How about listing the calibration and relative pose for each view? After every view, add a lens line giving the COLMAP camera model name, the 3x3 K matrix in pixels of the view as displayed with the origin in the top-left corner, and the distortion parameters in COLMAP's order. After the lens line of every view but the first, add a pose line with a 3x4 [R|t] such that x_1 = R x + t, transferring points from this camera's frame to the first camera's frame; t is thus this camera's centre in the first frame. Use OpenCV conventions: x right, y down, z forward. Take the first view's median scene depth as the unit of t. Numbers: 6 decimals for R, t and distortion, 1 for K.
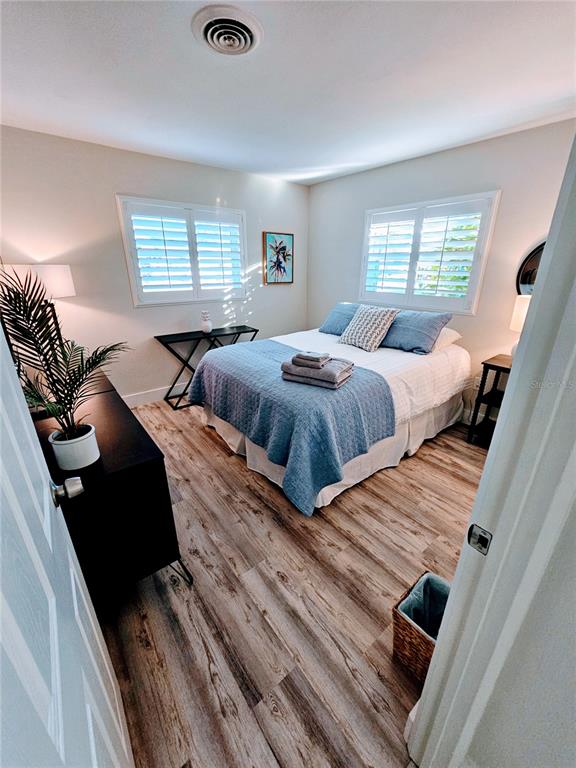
lens RADIAL K [[312.4, 0, 285.7], [0, 312.4, 385.5], [0, 0, 1]] dist [-0.002318, 0.001913]
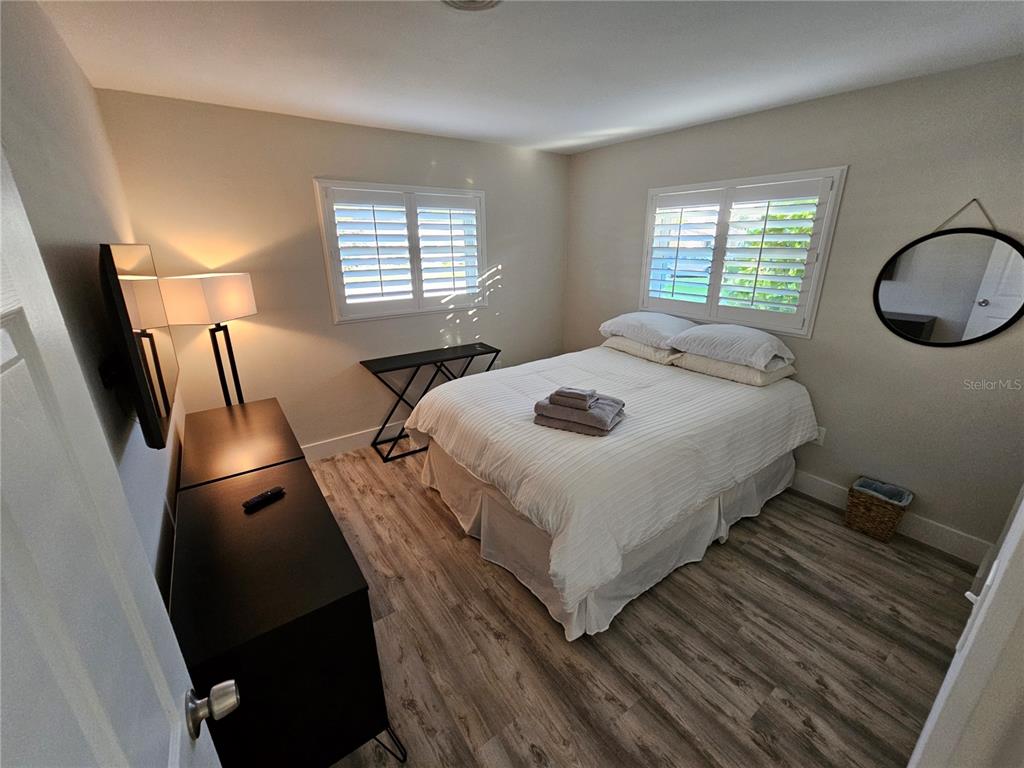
lens RADIAL K [[416.5, 0, 514.4], [0, 416.5, 382.8], [0, 0, 1]] dist [-0.002318, 0.001913]
pose [[0.999022, 0.004405, -0.043995, -0.017096], [-0.006294, 0.999060, -0.042895, -0.089743], [0.043765, 0.043130, 0.998110, 0.047994]]
